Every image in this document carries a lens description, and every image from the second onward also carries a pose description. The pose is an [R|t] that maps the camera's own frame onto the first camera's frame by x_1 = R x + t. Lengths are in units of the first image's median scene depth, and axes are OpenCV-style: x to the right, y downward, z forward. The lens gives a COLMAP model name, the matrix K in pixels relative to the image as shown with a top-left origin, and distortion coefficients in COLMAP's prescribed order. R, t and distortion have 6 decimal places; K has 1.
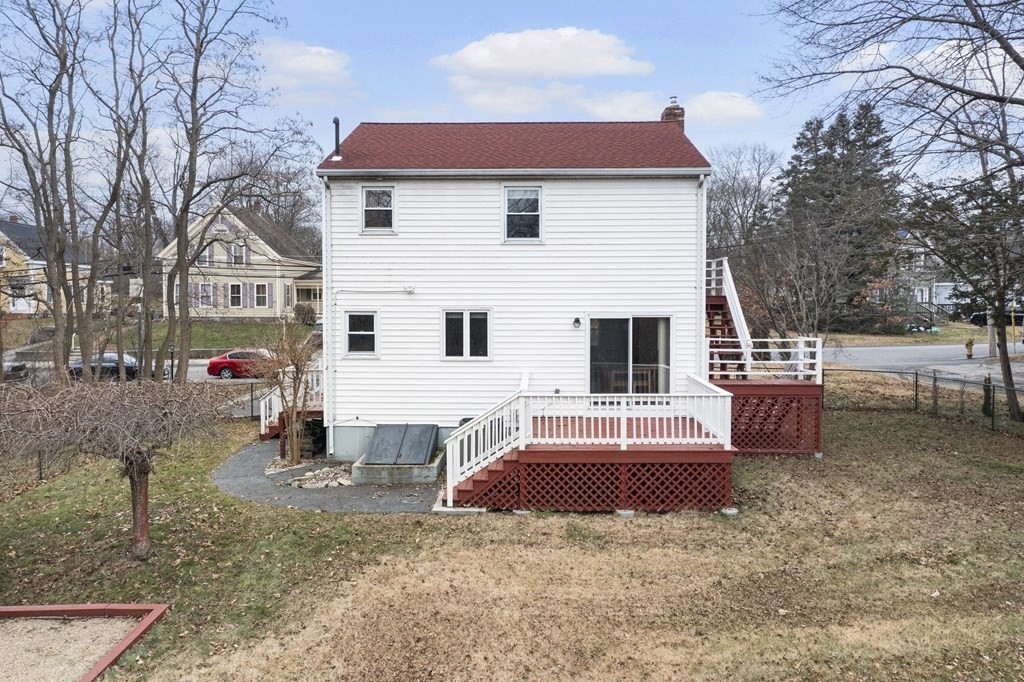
lens RADIAL K [[816.4, 0, 510.8], [0, 816.4, 339.6], [0, 0, 1]] dist [-0.005040, -0.001207]
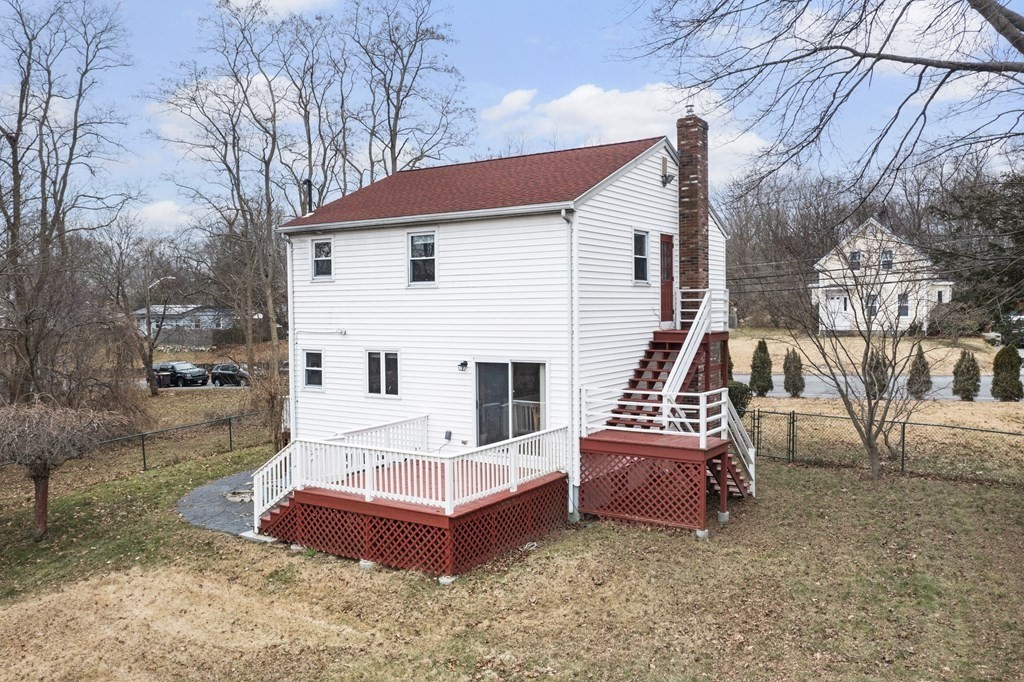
lens RADIAL K [[816.4, 0, 511.4], [0, 816.4, 342.6], [0, 0, 1]] dist [-0.005040, -0.001207]
pose [[0.847911, 0.015490, -0.529913, 0.657671], [-0.013048, 0.999880, 0.008349, -0.058156], [0.529979, -0.000165, 0.848011, 0.186949]]
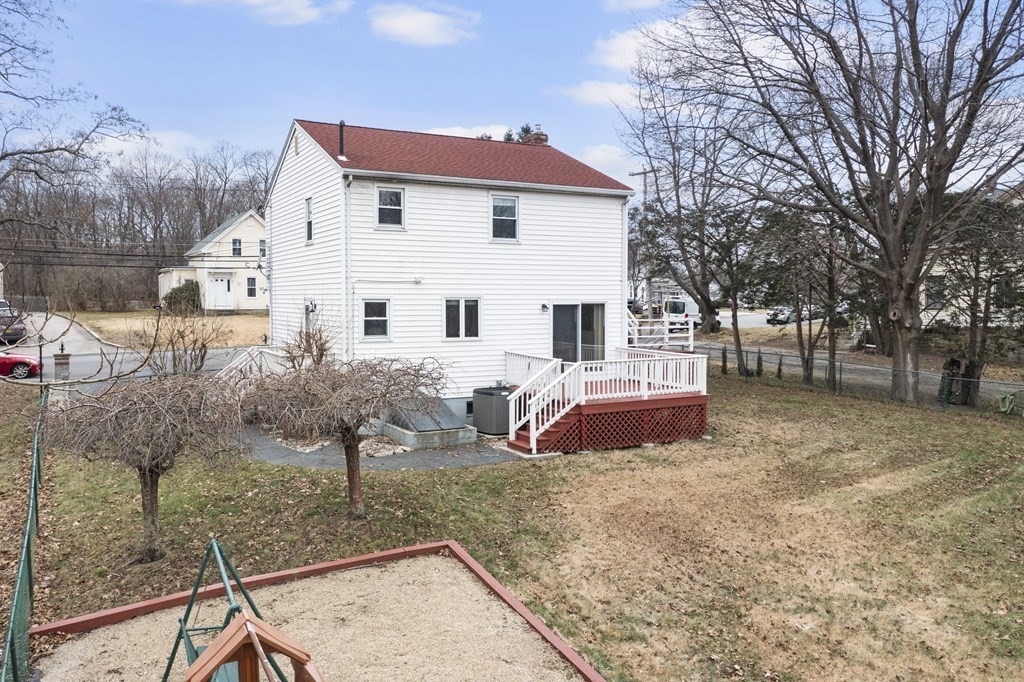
lens RADIAL K [[816.4, 0, 512.6], [0, 816.4, 339.4], [0, 0, 1]] dist [-0.005040, -0.001207]
pose [[0.866683, -0.026052, 0.498179, -0.582828], [0.021647, 0.999659, 0.014617, 0.007988], [-0.498390, -0.001884, 0.866951, -0.056014]]
